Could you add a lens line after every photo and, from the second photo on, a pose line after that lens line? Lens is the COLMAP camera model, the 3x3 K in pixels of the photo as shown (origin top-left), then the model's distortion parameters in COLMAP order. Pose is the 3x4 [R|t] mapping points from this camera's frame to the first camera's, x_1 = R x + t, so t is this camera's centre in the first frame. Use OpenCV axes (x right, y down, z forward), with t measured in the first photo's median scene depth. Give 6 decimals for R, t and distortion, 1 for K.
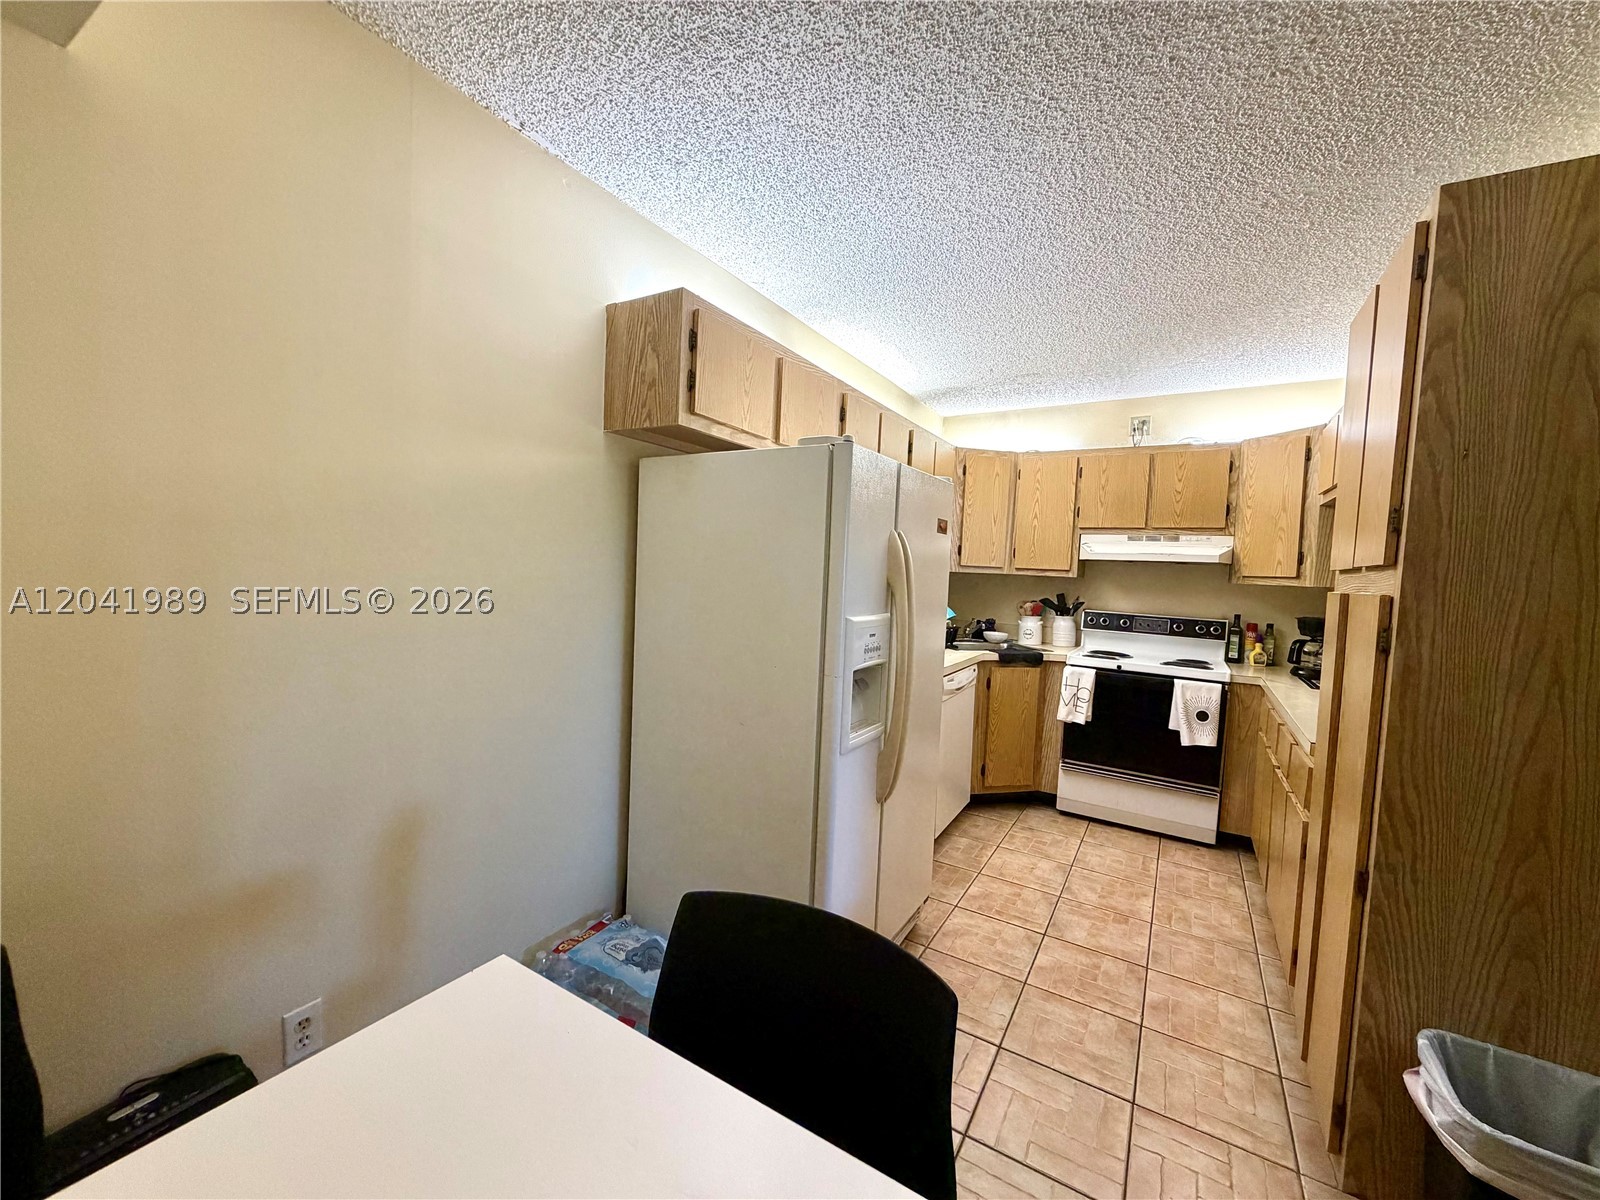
lens RADIAL K [[639.8, 0, 797.2], [0, 639.8, 602.4], [0, 0, 1]] dist [0.000600, -0.000112]
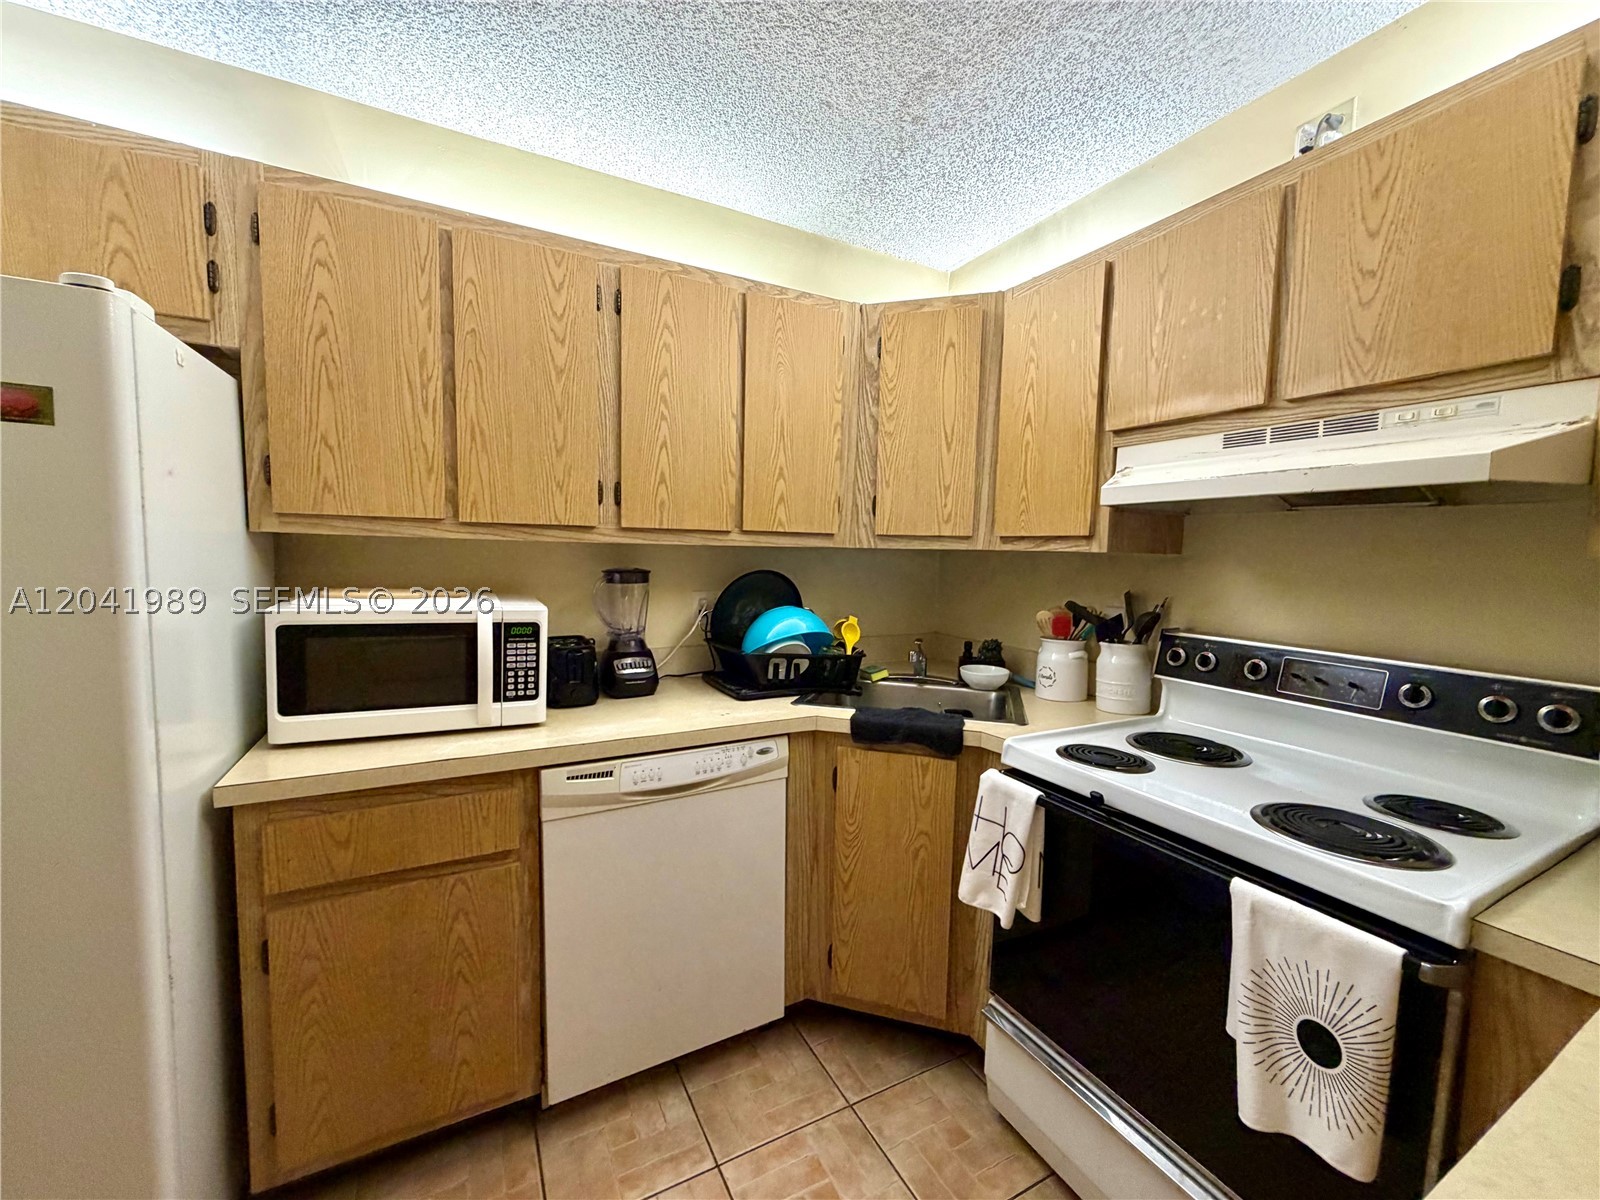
lens RADIAL K [[639.8, 0, 800.1], [0, 639.8, 602.5], [0, 0, 1]] dist [0.000600, -0.000112]
pose [[0.857491, 0.016502, -0.514233, 0.483380], [-0.012407, 0.999858, 0.011398, -0.008879], [0.514349, -0.003393, 0.857575, 0.542714]]
